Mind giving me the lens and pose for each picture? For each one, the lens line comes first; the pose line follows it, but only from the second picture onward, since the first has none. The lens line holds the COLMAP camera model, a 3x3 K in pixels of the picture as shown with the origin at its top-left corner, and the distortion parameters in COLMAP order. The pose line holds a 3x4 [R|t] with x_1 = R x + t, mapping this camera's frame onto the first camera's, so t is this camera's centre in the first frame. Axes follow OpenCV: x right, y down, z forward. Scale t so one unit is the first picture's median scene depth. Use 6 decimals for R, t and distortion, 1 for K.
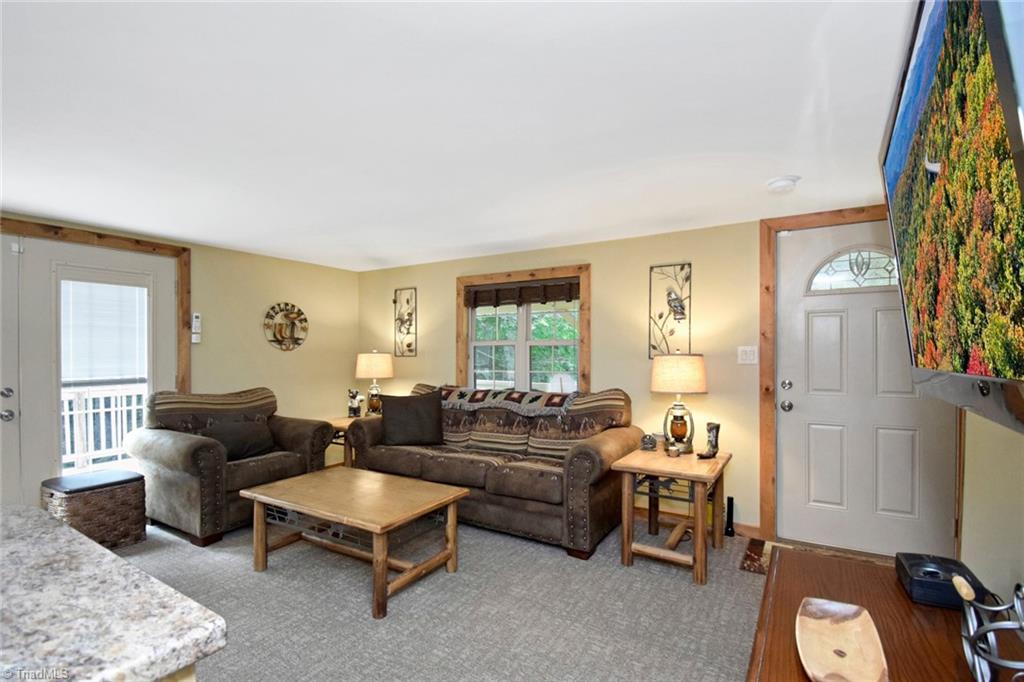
lens RADIAL K [[472.5, 0, 520.0], [0, 472.5, 353.9], [0, 0, 1]] dist [0.014588, -0.018452]
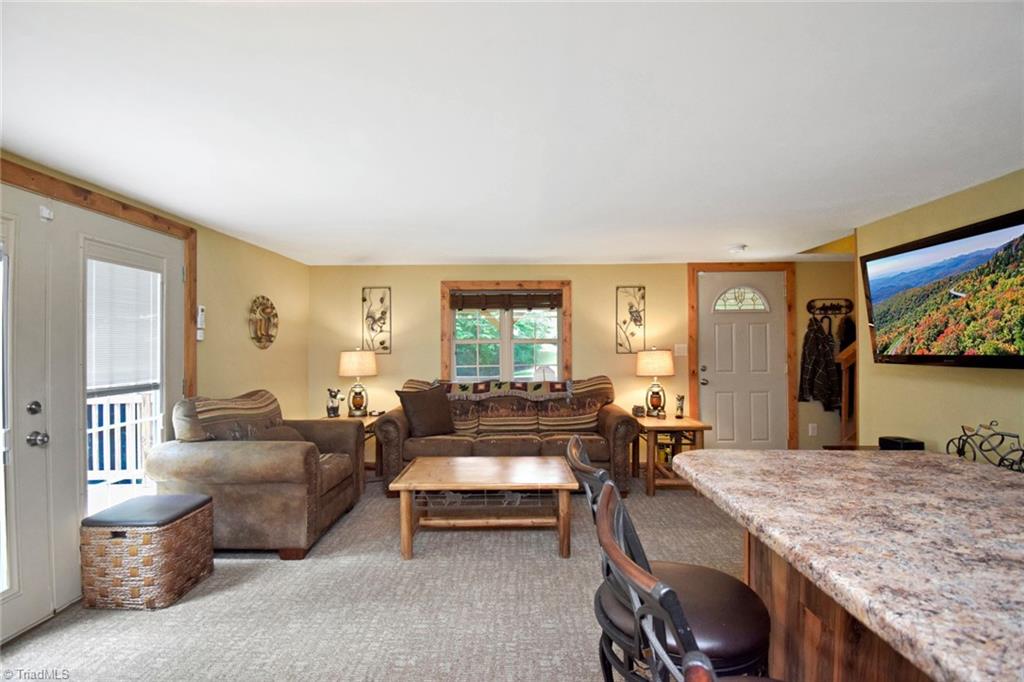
lens RADIAL K [[459.1, 0, 516.9], [0, 459.1, 343.8], [0, 0, 1]] dist [0.015109, -0.021689]
pose [[0.859156, 0.000185, 0.511714, -0.626159], [0.007247, 0.999895, -0.012528, -0.002383], [-0.511663, 0.014472, 0.859064, -0.003120]]
